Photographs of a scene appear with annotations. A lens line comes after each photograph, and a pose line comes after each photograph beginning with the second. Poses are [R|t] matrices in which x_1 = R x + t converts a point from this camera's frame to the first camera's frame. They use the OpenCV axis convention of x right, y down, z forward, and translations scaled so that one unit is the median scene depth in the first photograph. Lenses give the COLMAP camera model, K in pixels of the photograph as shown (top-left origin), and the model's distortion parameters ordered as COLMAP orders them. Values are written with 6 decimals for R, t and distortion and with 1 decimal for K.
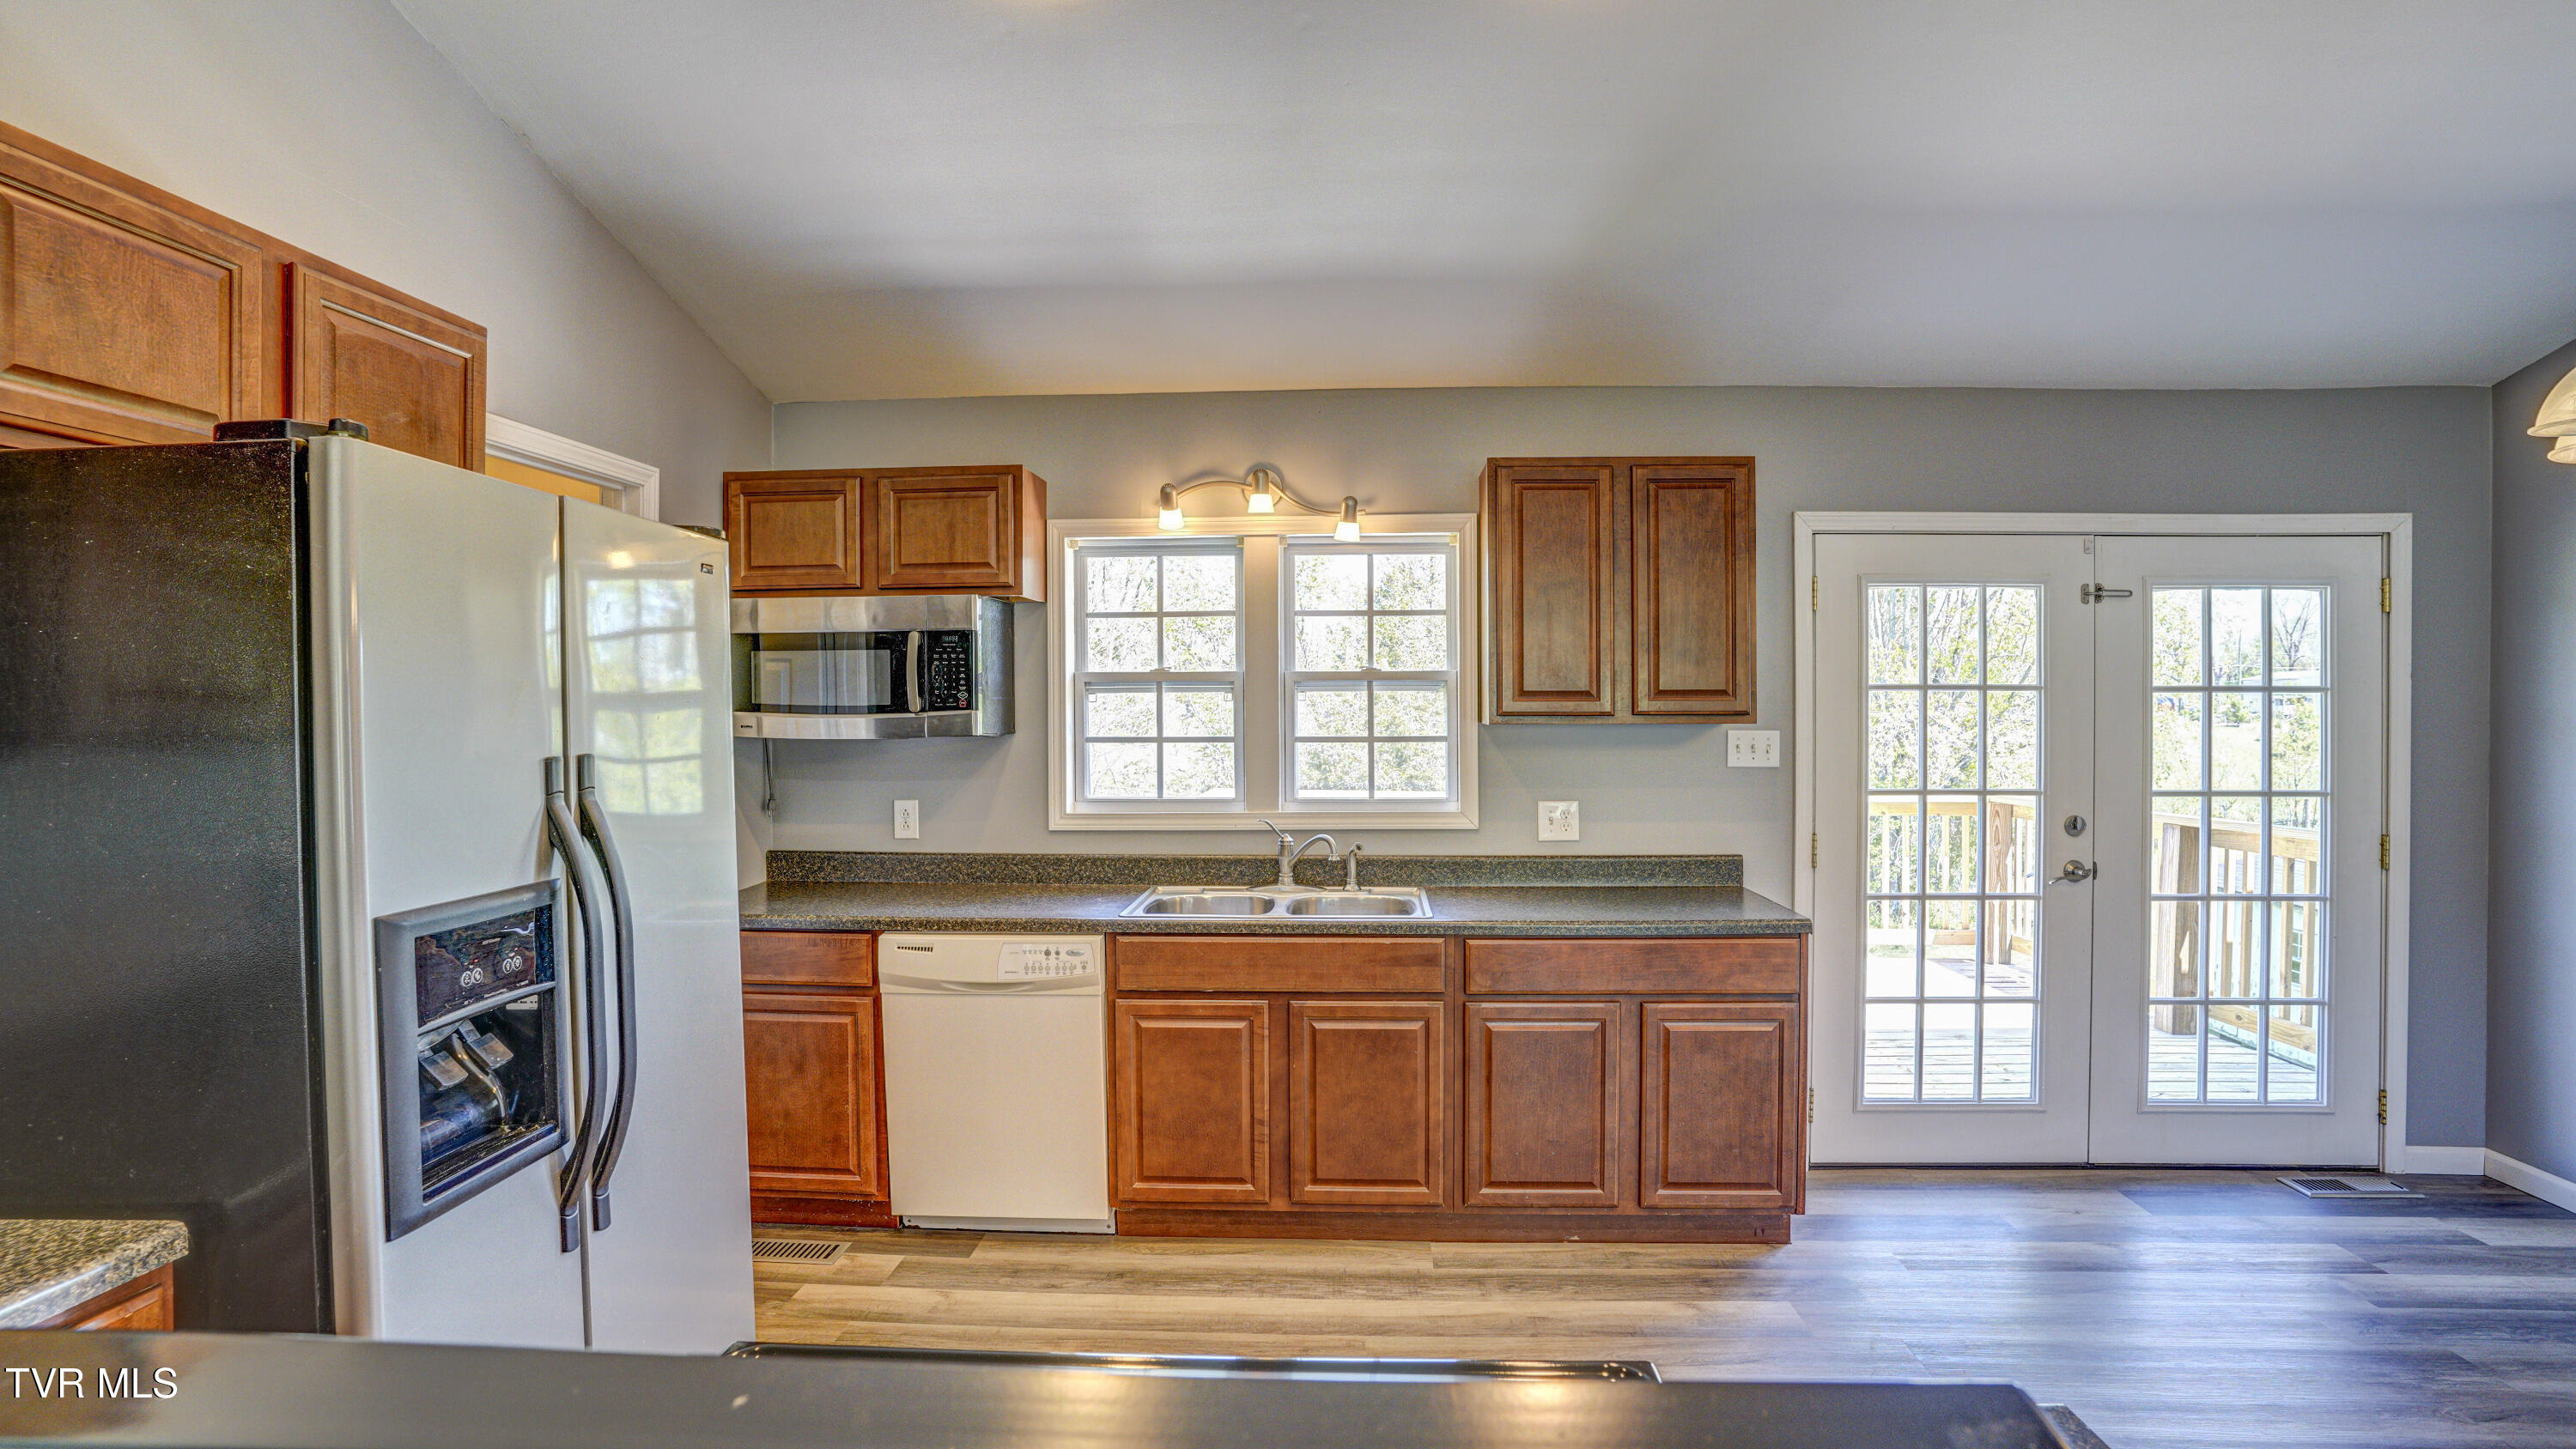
lens RADIAL K [[1267.7, 0, 1289.8], [0, 1267.7, 717.7], [0, 0, 1]] dist [-0.081071, 0.038949]
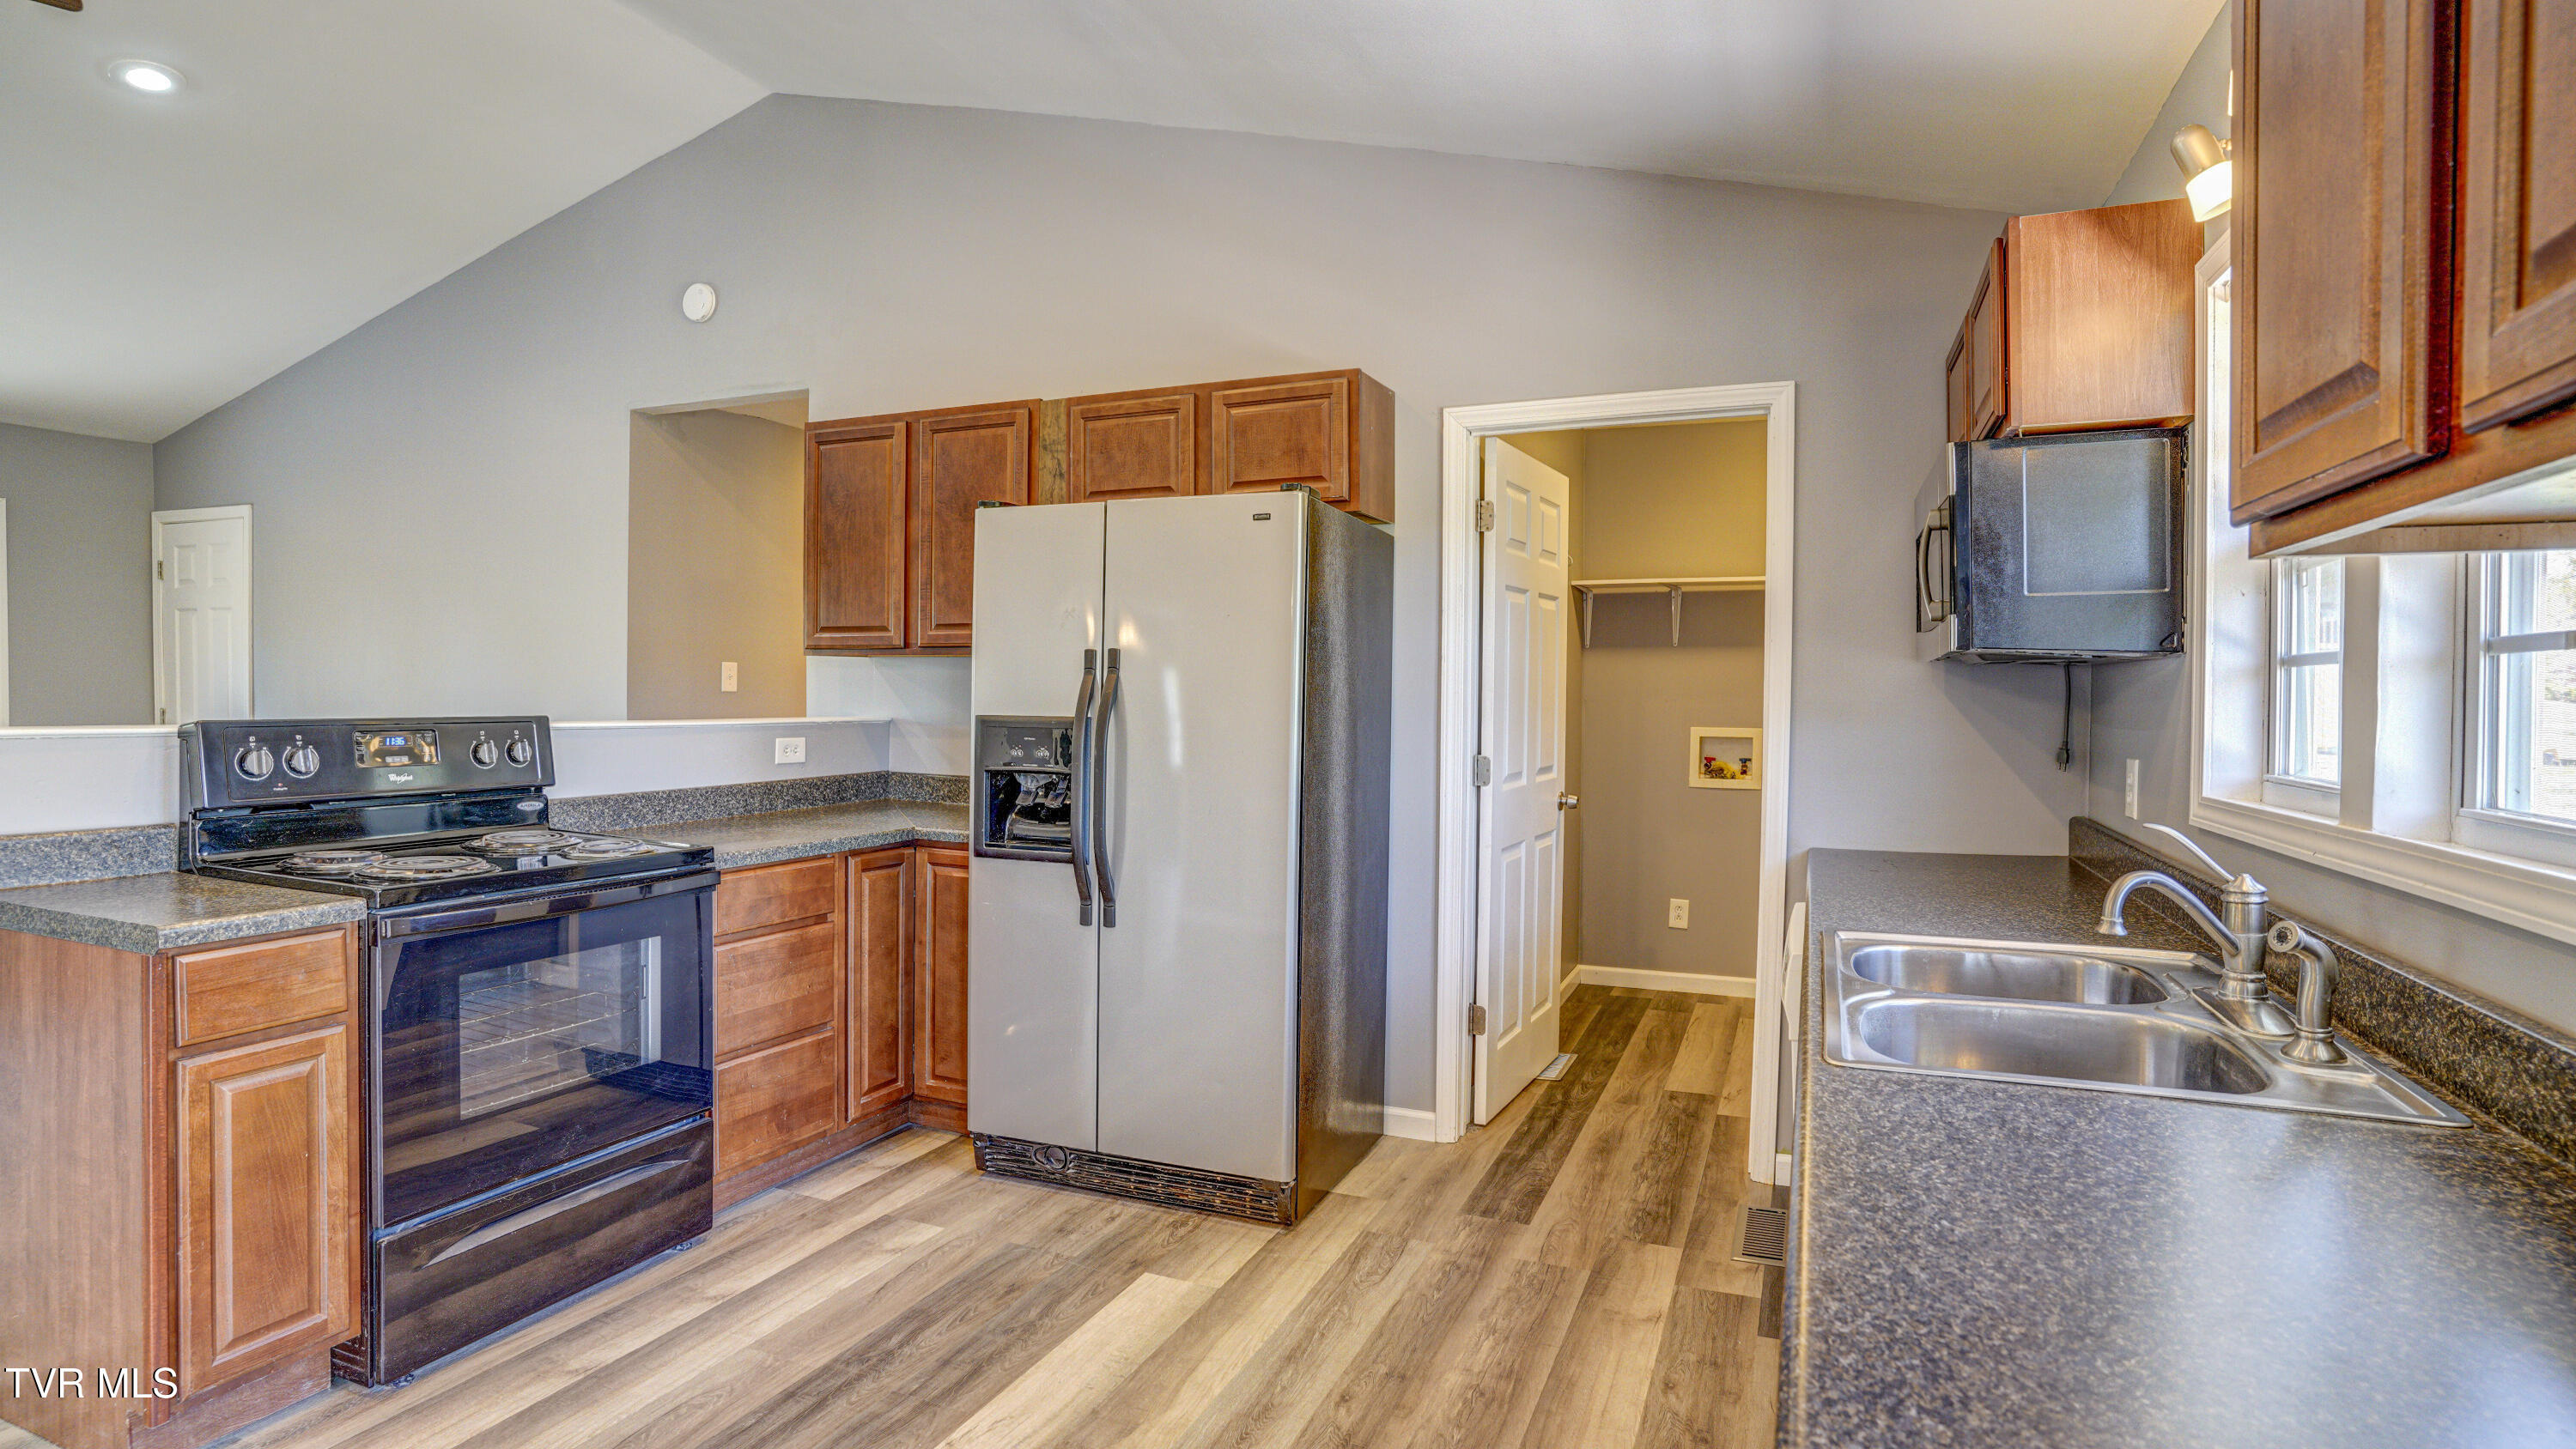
lens RADIAL K [[1267.7, 0, 1289.8], [0, 1267.7, 717.7], [0, 0, 1]] dist [-0.081071, 0.038949]
pose [[-0.325997, 0.015459, -0.945244, 0.885137], [-0.014403, 0.999669, 0.021316, 0.074615], [0.945261, 0.020563, -0.325667, 1.586040]]
